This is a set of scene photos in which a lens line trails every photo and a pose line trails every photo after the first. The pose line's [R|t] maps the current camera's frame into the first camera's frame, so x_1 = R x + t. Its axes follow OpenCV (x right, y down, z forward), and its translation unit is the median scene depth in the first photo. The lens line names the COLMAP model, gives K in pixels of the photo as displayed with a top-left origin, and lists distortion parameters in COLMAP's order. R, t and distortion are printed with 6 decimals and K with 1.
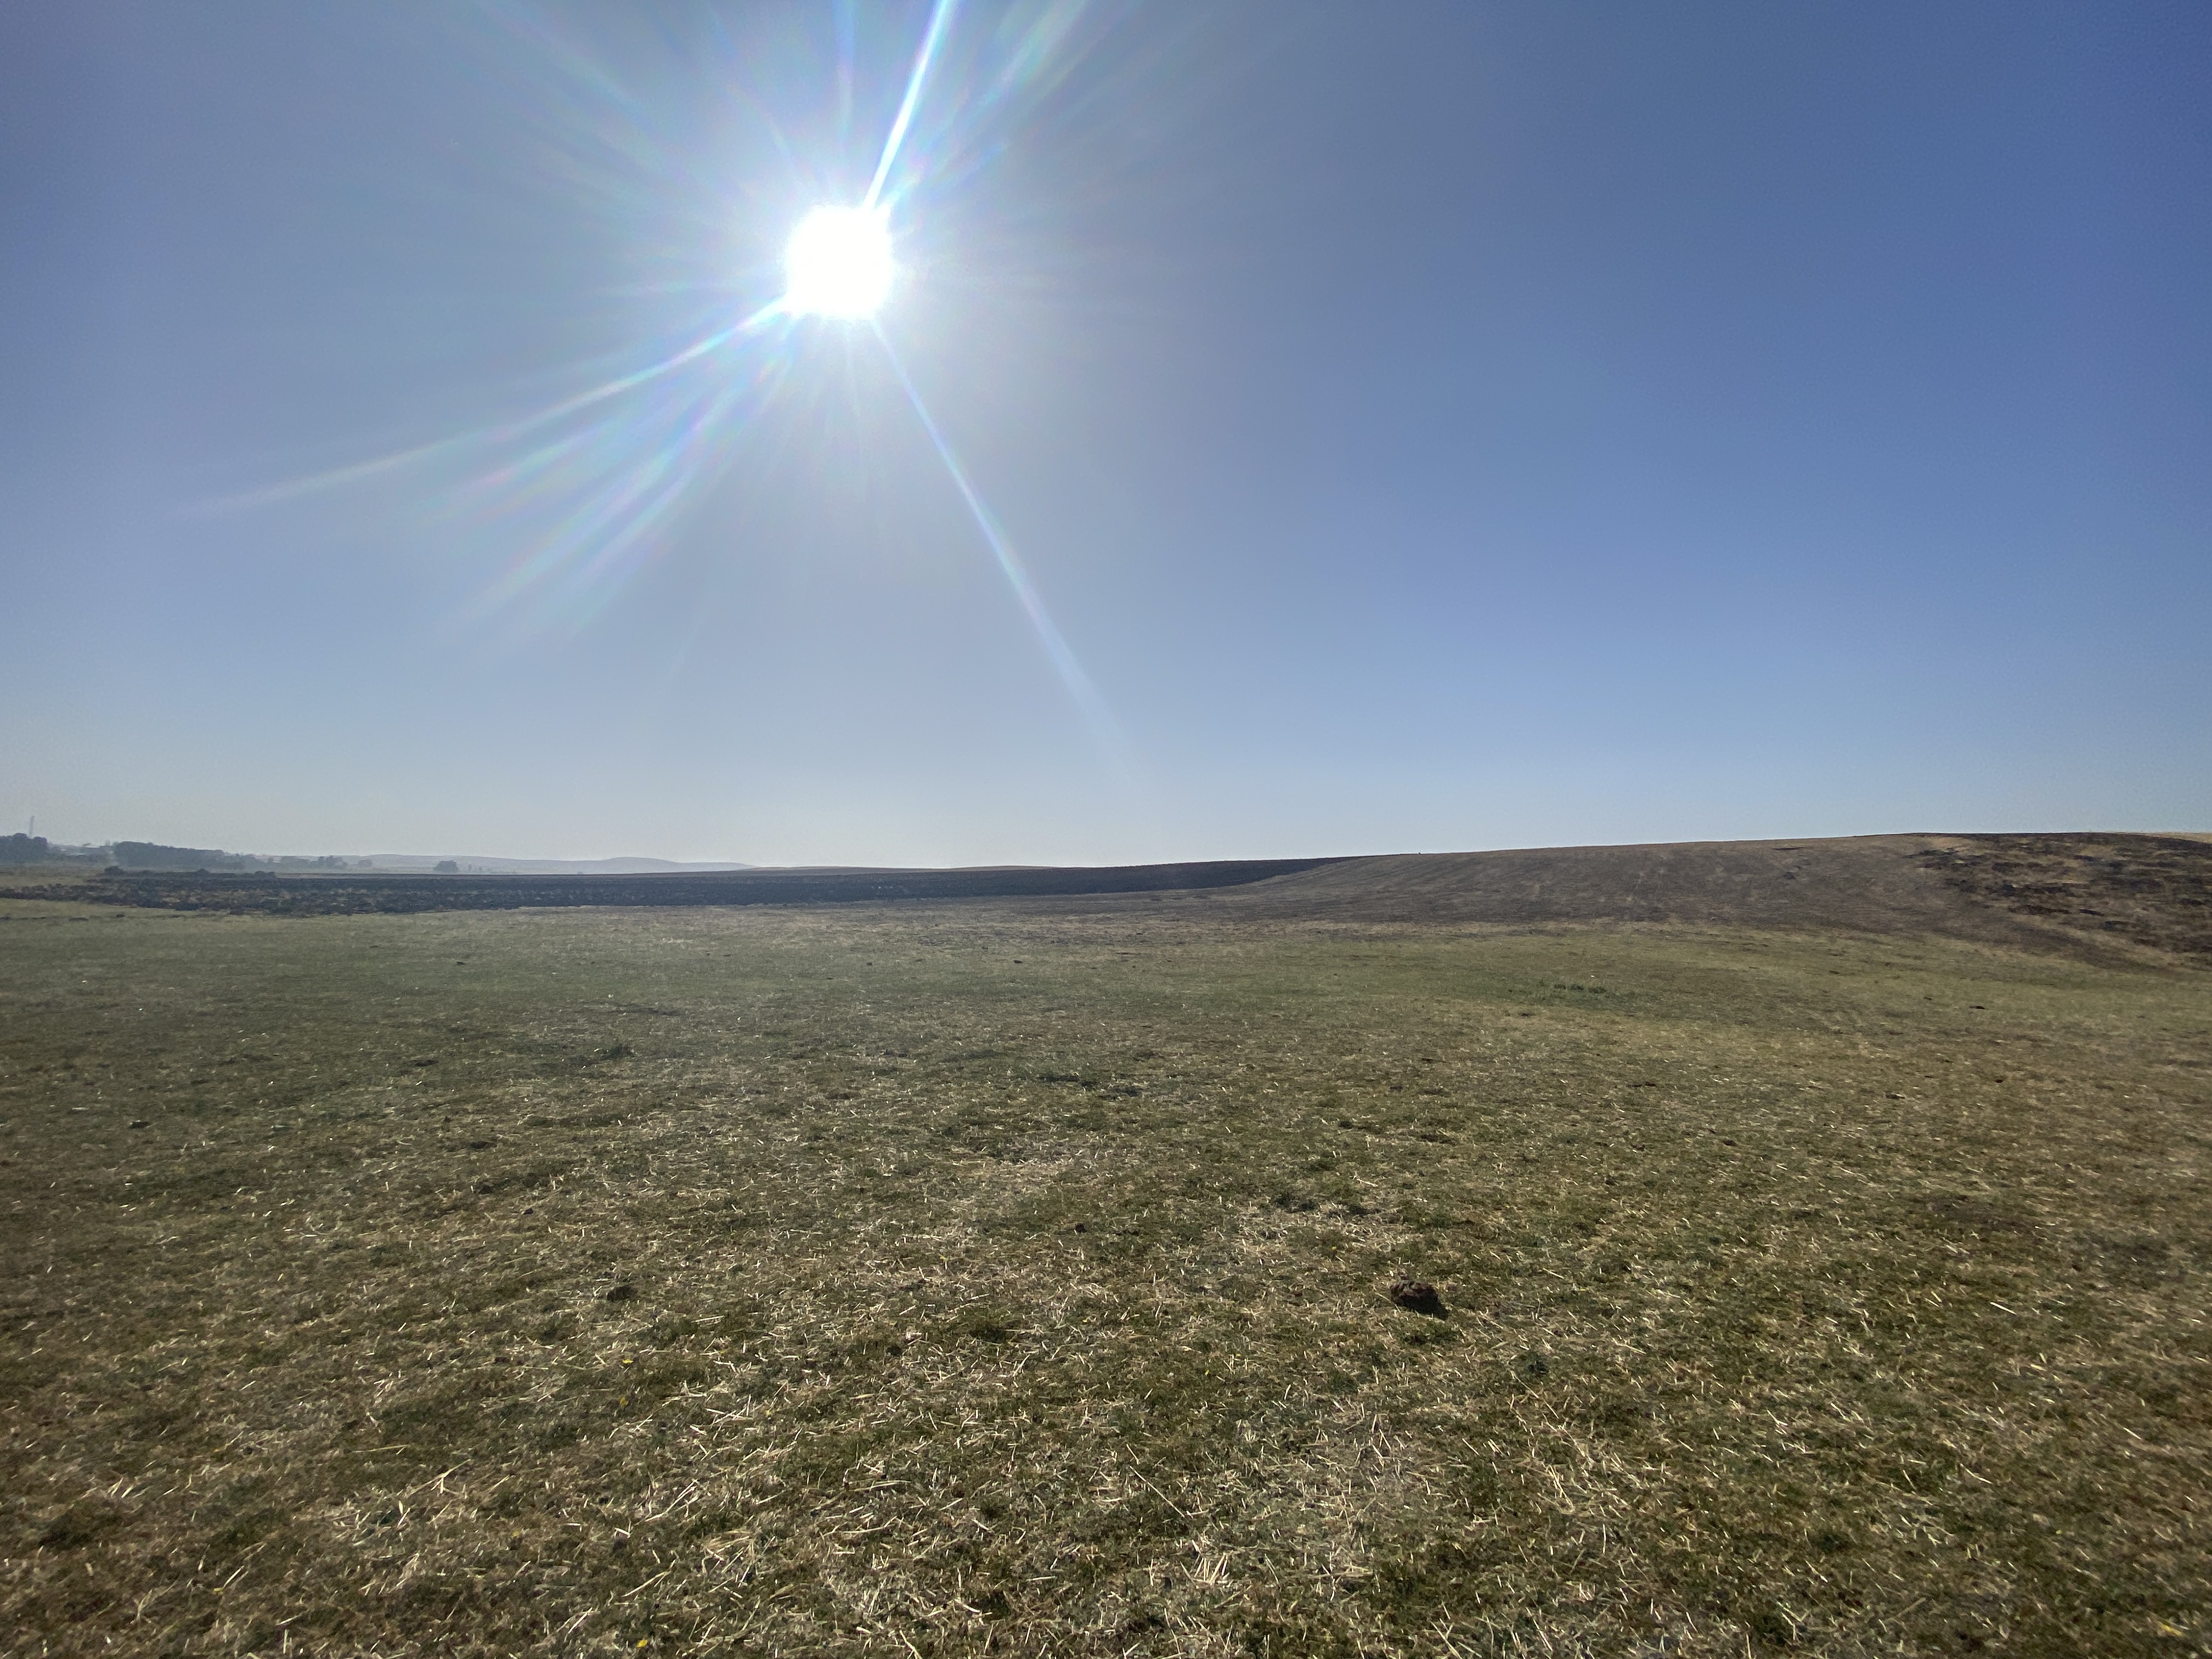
lens RADIAL K [[898.6, 0, 1101.7], [0, 898.6, 830.4], [0, 0, 1]] dist [0.011005, -0.016101]
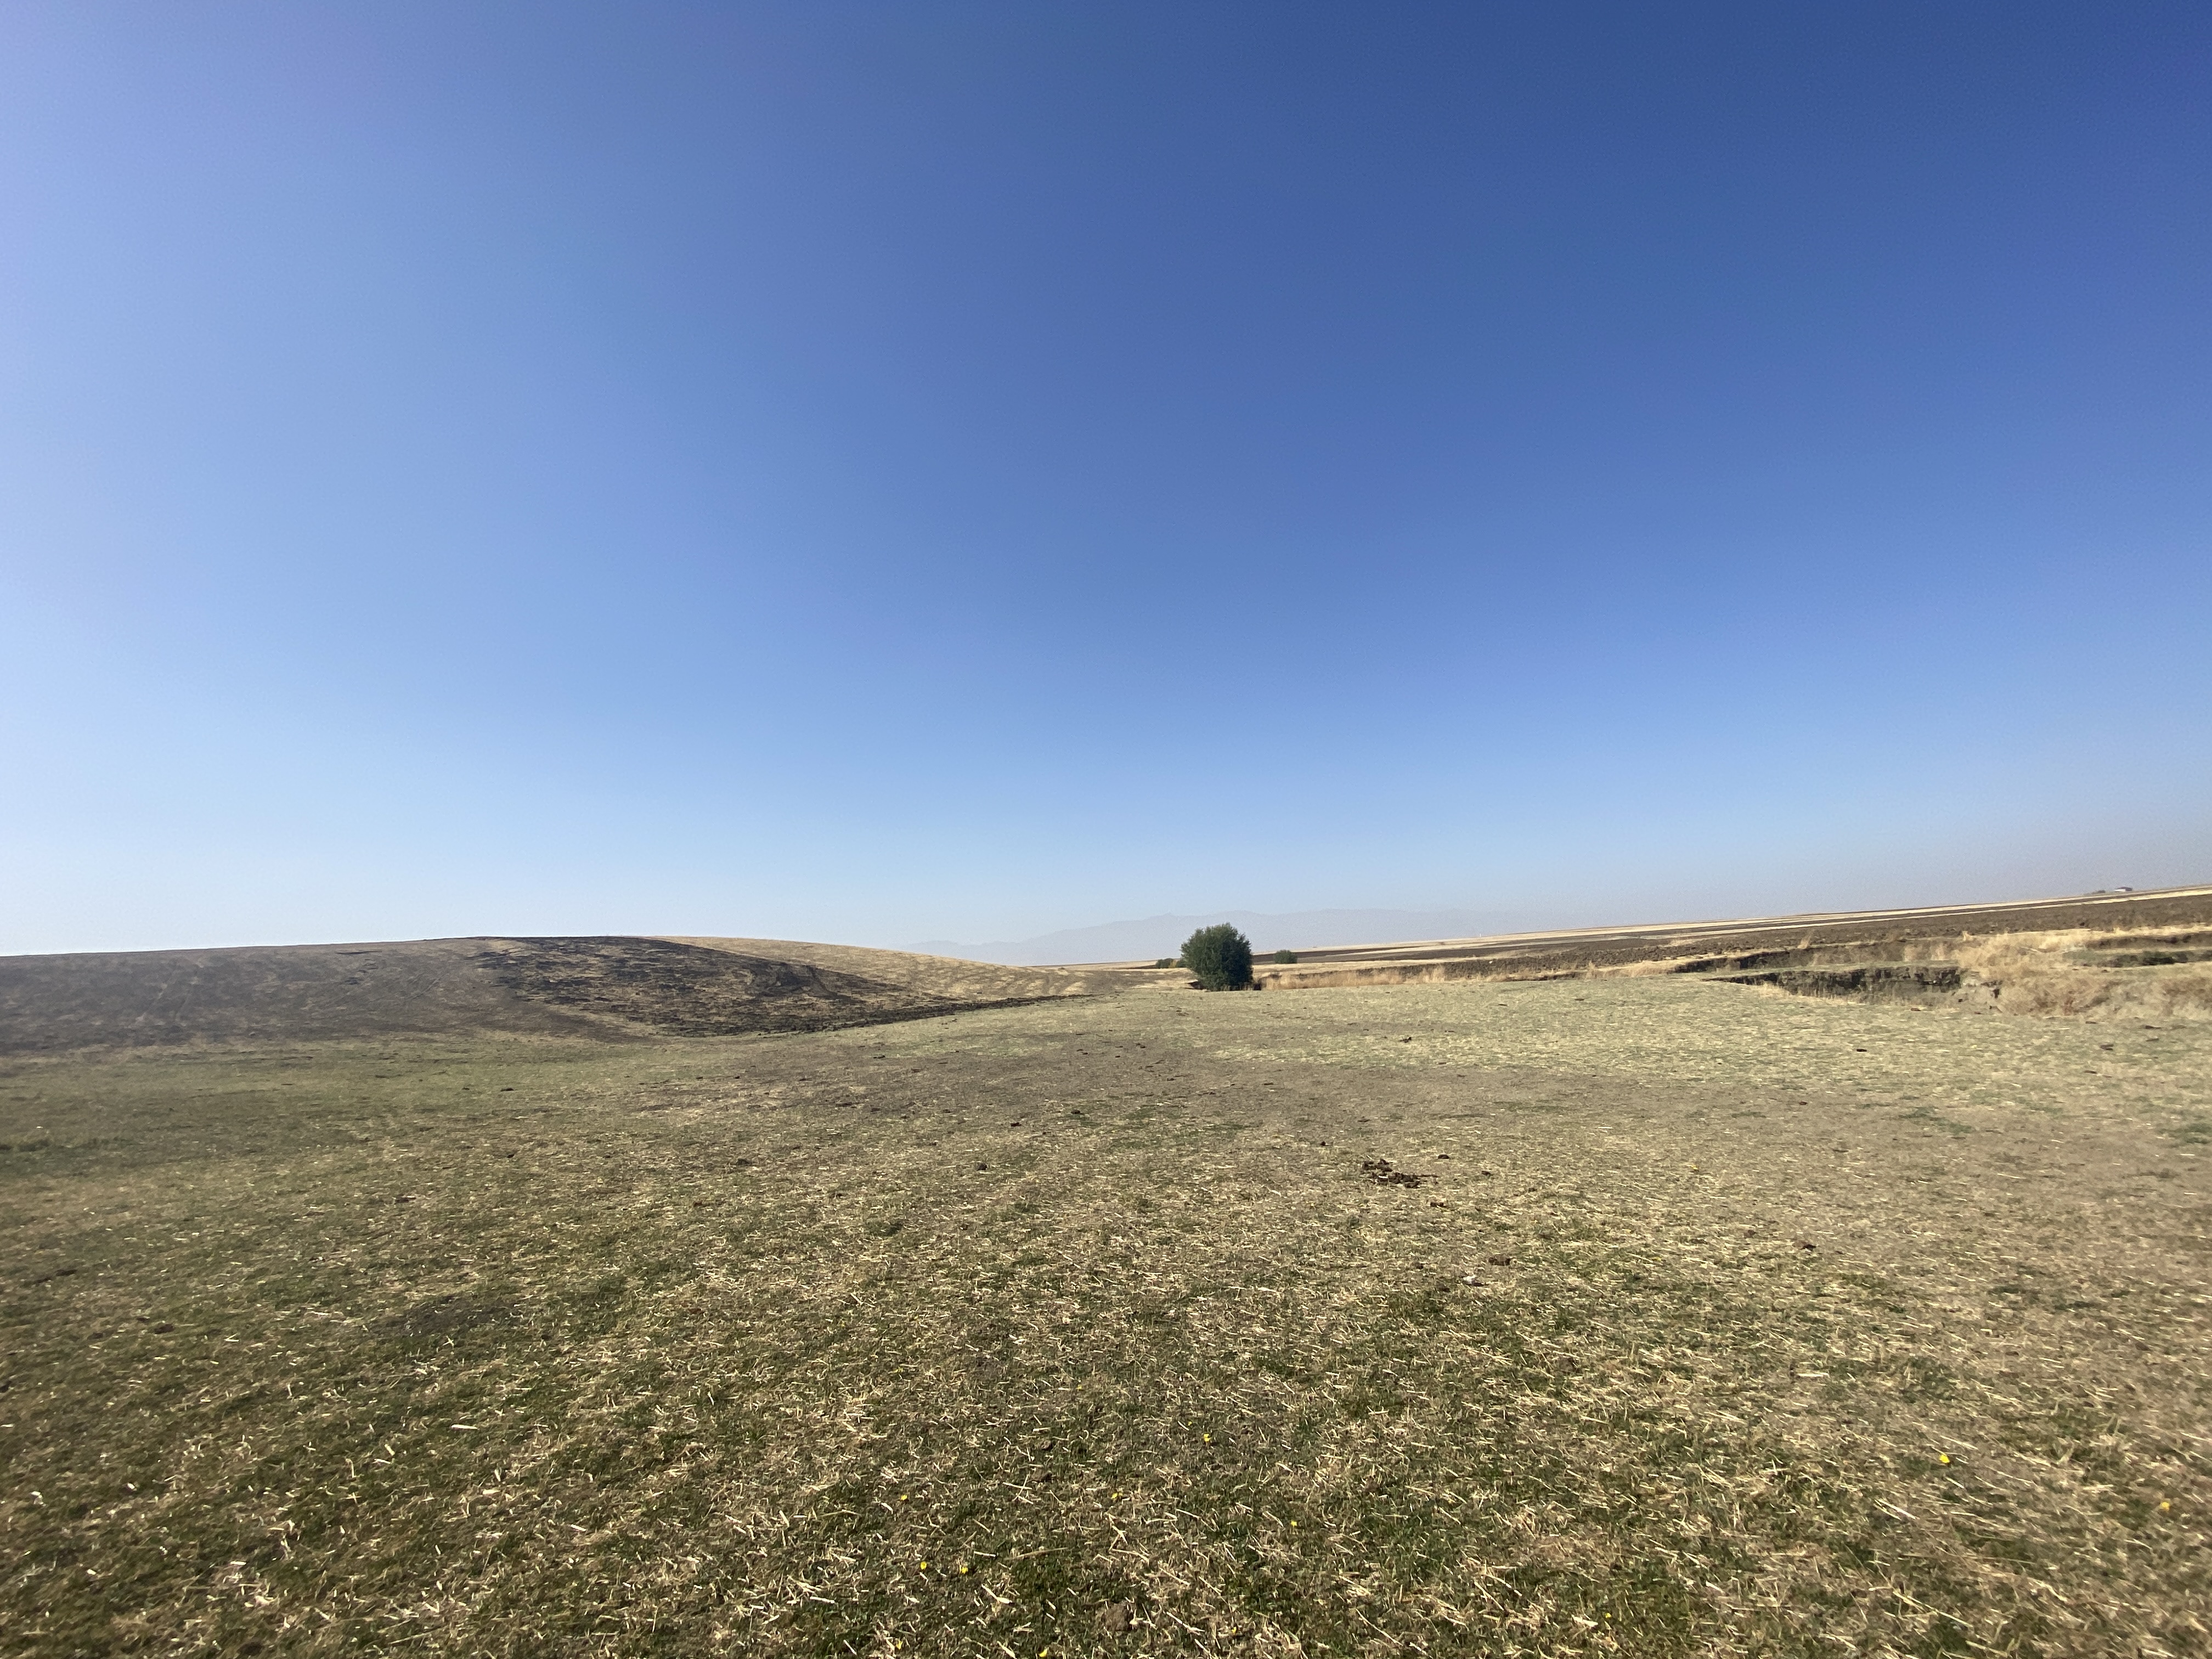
lens RADIAL K [[898.6, 0, 1108.6], [0, 898.6, 823.0], [0, 0, 1]] dist [0.011005, -0.016101]
pose [[0.226007, 0.119987, 0.966708, 0.103060], [0.000750, 0.992363, -0.123346, 0.025414], [-0.974125, 0.028602, 0.224191, 0.072565]]
